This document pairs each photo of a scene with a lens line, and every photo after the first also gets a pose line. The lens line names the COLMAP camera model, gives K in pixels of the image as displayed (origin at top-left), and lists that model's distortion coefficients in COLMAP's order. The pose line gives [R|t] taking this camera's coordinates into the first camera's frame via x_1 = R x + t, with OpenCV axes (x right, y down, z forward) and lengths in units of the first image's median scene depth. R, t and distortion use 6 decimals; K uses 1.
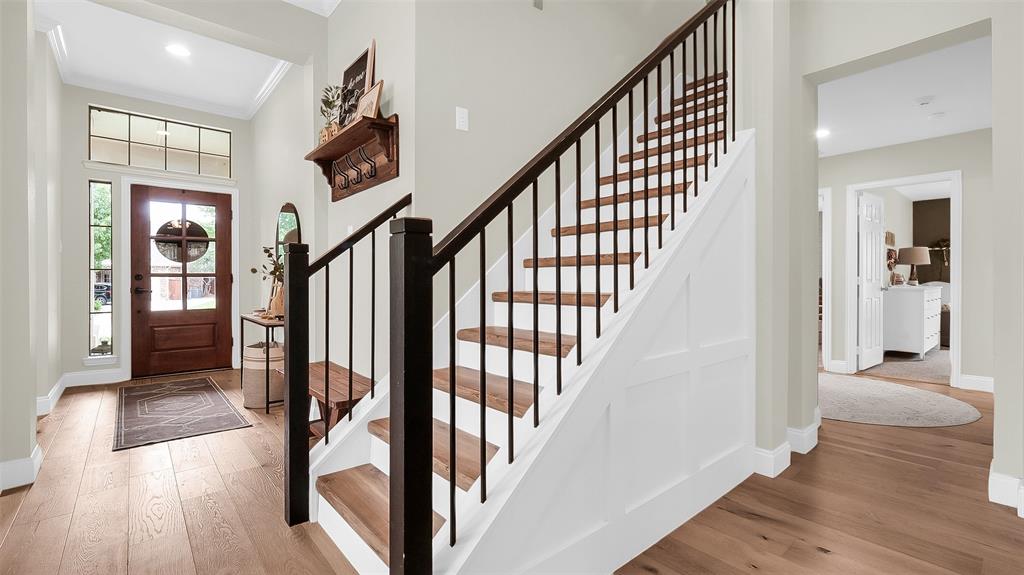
lens RADIAL K [[447.9, 0, 510.2], [0, 447.9, 283.1], [0, 0, 1]] dist [-0.000348, 0.001292]
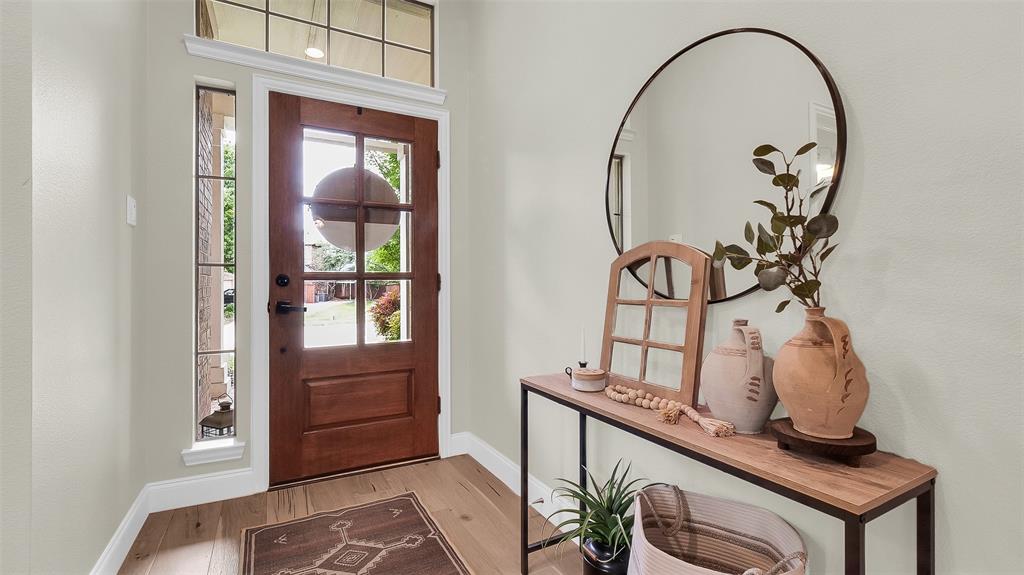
lens RADIAL K [[447.9, 0, 507.6], [0, 447.9, 281.7], [0, 0, 1]] dist [-0.000348, 0.001292]
pose [[0.977905, -0.004027, -0.209012, -0.474399], [0.001767, 0.999938, -0.010996, -0.006073], [0.209043, 0.010384, 0.977851, 0.558203]]
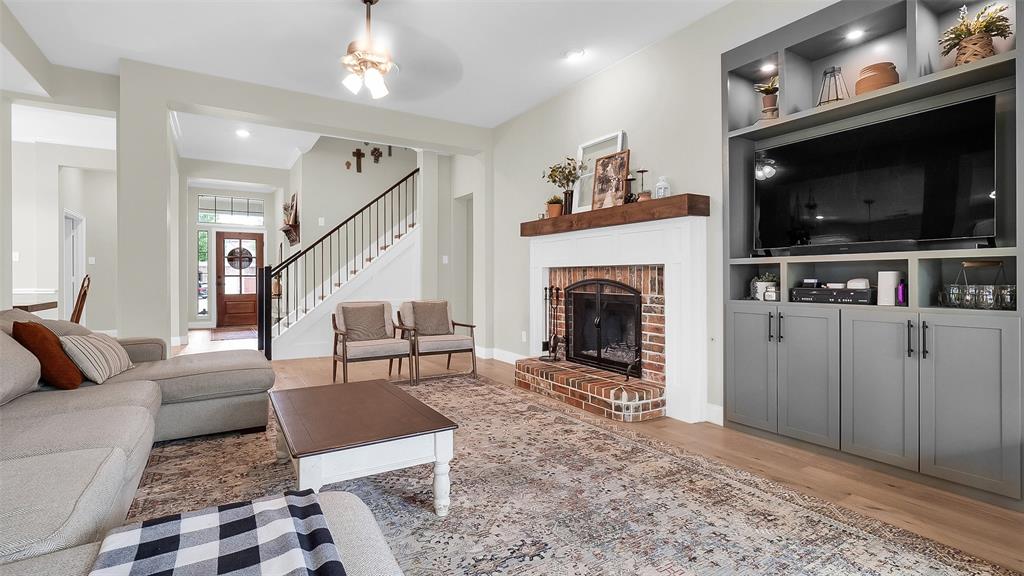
lens RADIAL K [[457.7, 0, 497.6], [0, 457.7, 277.9], [0, 0, 1]] dist [0.004600, 0.000060]
pose [[0.988420, -0.000754, -0.151743, 0.718254], [0.000234, 0.999994, -0.003442, -0.002192], [0.151744, 0.003366, 0.988414, -0.846762]]
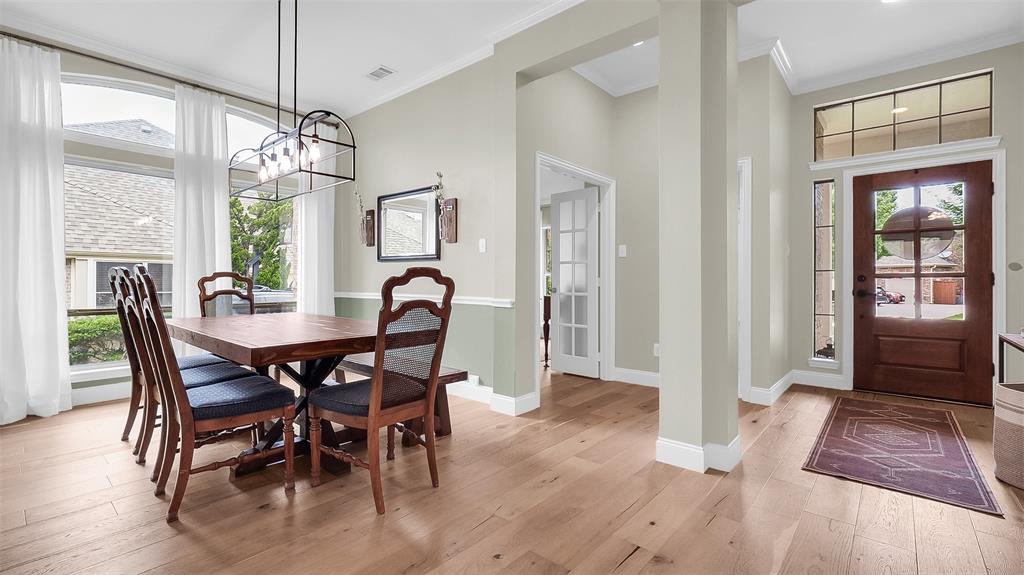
lens RADIAL K [[447.9, 0, 506.8], [0, 447.9, 280.4], [0, 0, 1]] dist [-0.000348, 0.001292]
pose [[0.145702, -0.001261, -0.989328, -0.041377], [-0.006179, 0.999979, -0.002185, -0.002826], [0.989309, 0.006432, 0.145691, 0.160442]]
